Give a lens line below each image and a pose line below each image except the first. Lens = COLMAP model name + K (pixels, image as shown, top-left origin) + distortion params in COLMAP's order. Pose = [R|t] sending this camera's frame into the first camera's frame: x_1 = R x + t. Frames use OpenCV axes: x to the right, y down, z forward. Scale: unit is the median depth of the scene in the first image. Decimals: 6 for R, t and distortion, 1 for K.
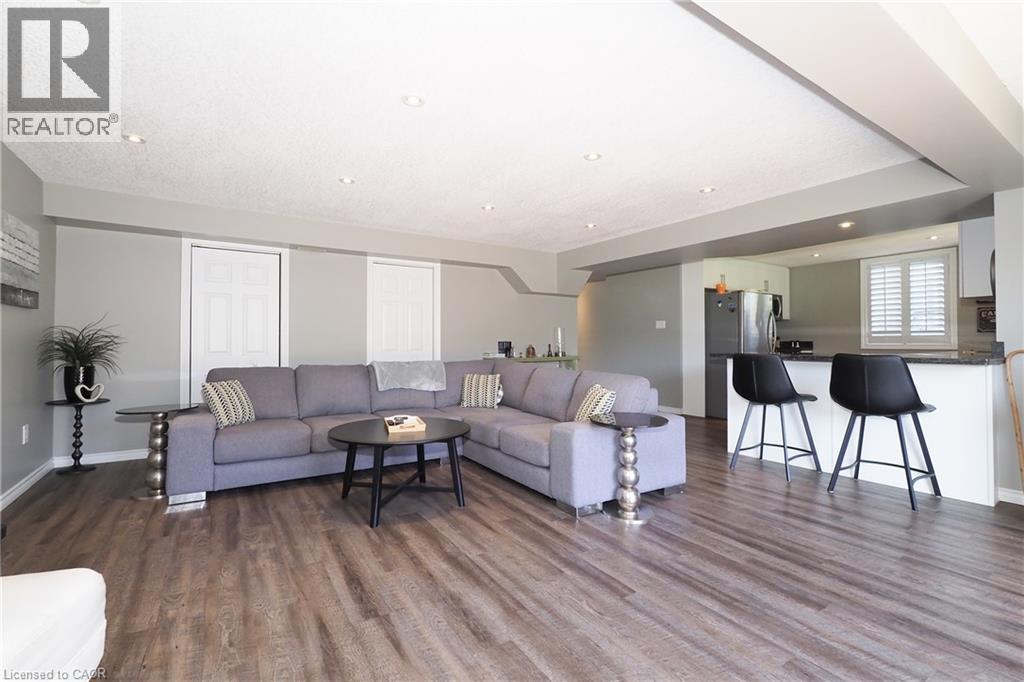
lens RADIAL K [[436.9, 0, 507.6], [0, 436.9, 334.9], [0, 0, 1]] dist [-0.002389, -0.000491]
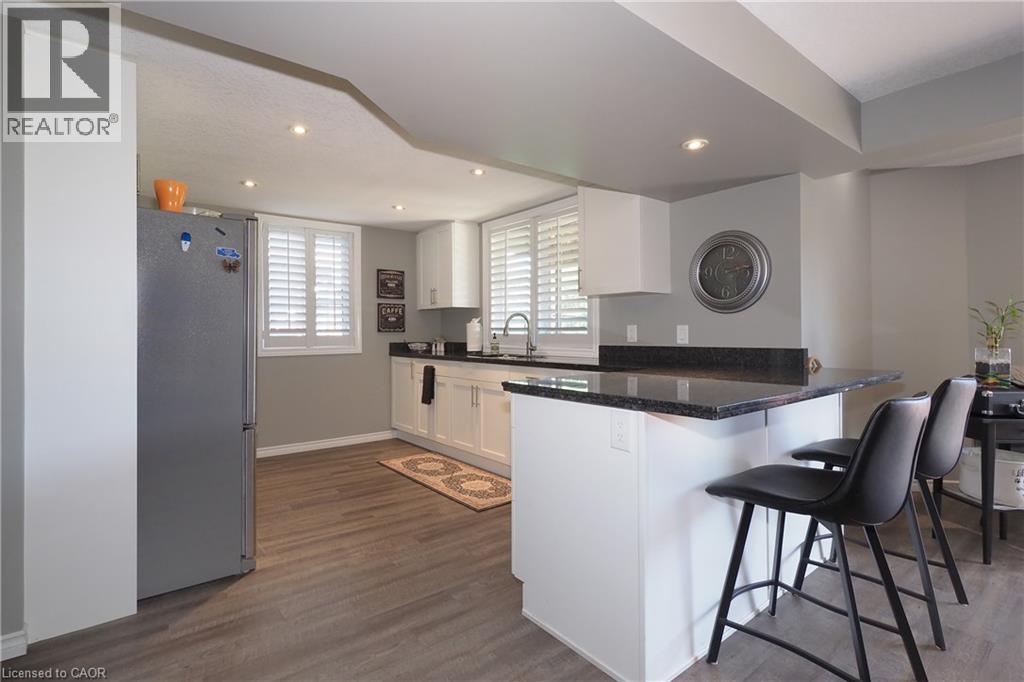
lens RADIAL K [[500.1, 0, 514.6], [0, 500.1, 314.9], [0, 0, 1]] dist [-0.000753, -0.000127]
pose [[-0.107513, 0.039791, 0.993407, 0.075065], [-0.006294, 0.999151, -0.040702, -0.001647], [-0.994184, -0.010629, -0.107172, 0.754447]]
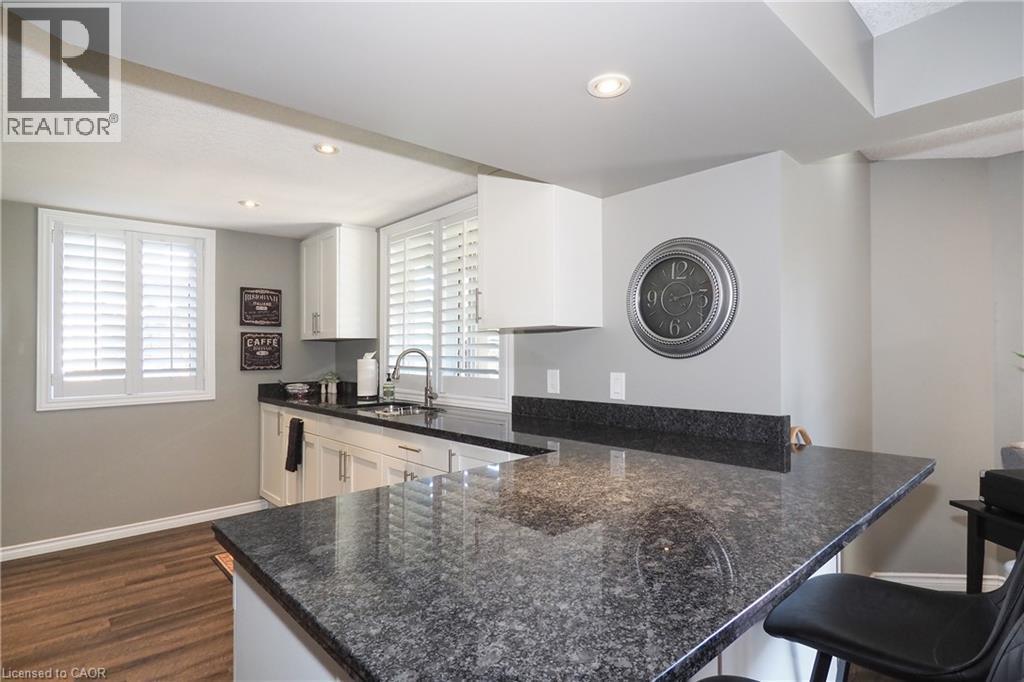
lens RADIAL K [[523.0, 0, 528.3], [0, 523.0, 337.1], [0, 0, 1]] dist [-0.002742, 0.002038]
pose [[-0.181350, 0.031417, 0.982917, 0.221093], [-0.003752, 0.999460, -0.032638, -0.028761], [-0.983411, -0.009607, -0.181135, 0.649698]]
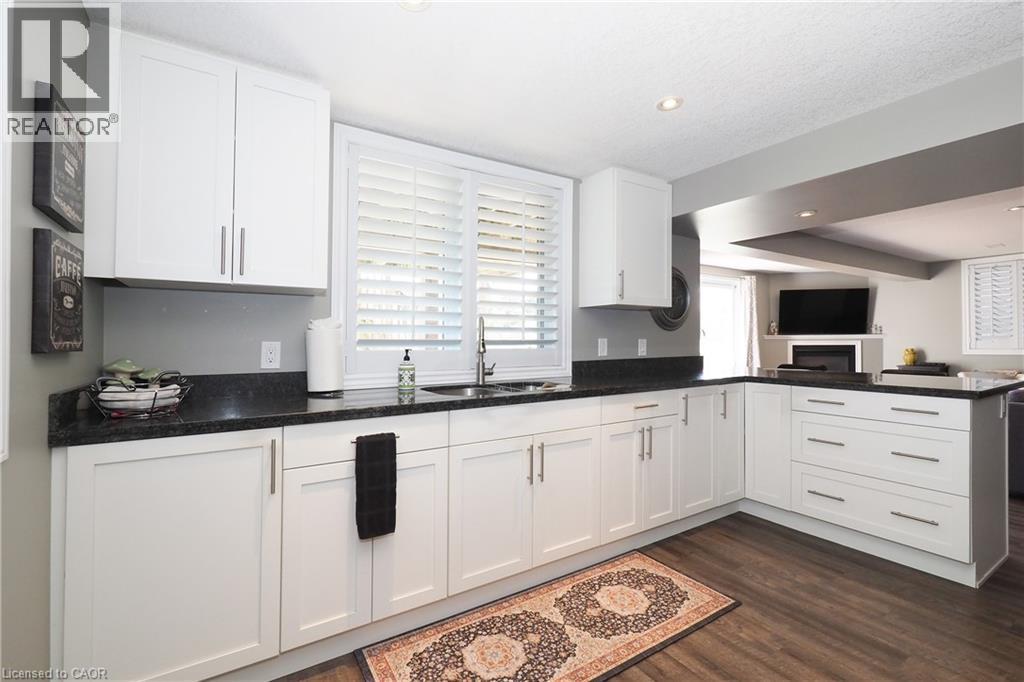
lens RADIAL K [[436.9, 0, 510.5], [0, 436.9, 333.9], [0, 0, 1]] dist [-0.002389, -0.000491]
pose [[-0.999699, 0.003329, 0.024295, 0.772130], [0.002733, 0.999696, -0.024491, -0.008407], [-0.024369, -0.024417, -0.999405, 1.065969]]
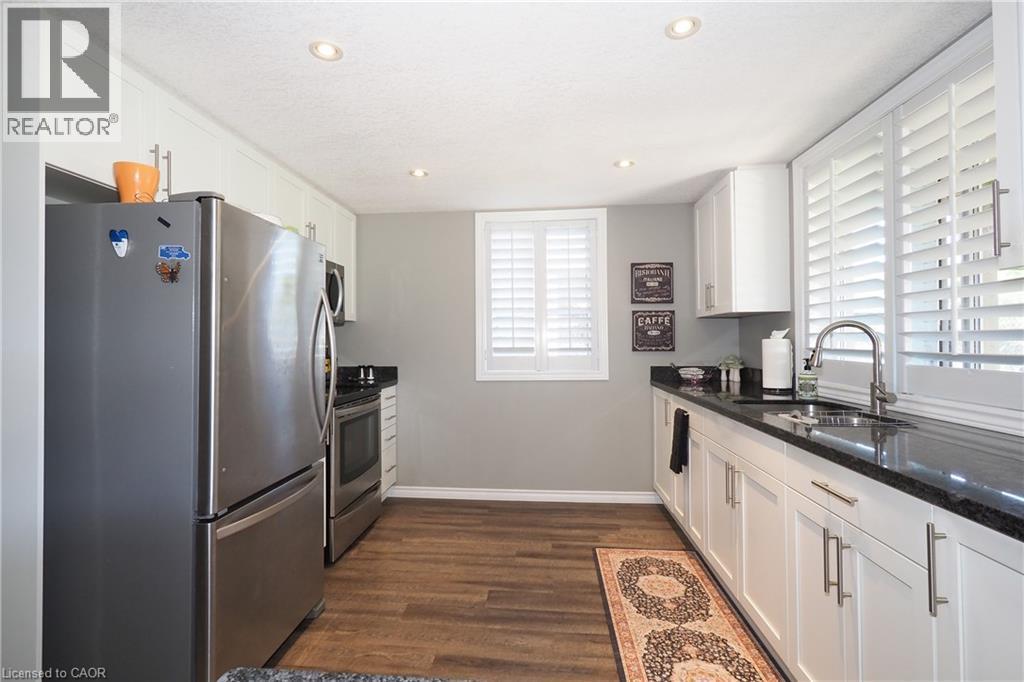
lens RADIAL K [[485.3, 0, 502.0], [0, 485.3, 330.3], [0, 0, 1]] dist [-0.000414, 0.000446]
pose [[0.624134, 0.016334, 0.781147, 0.393094], [-0.005051, 0.999845, -0.016871, -0.020698], [-0.781301, 0.006585, 0.624119, 0.646107]]
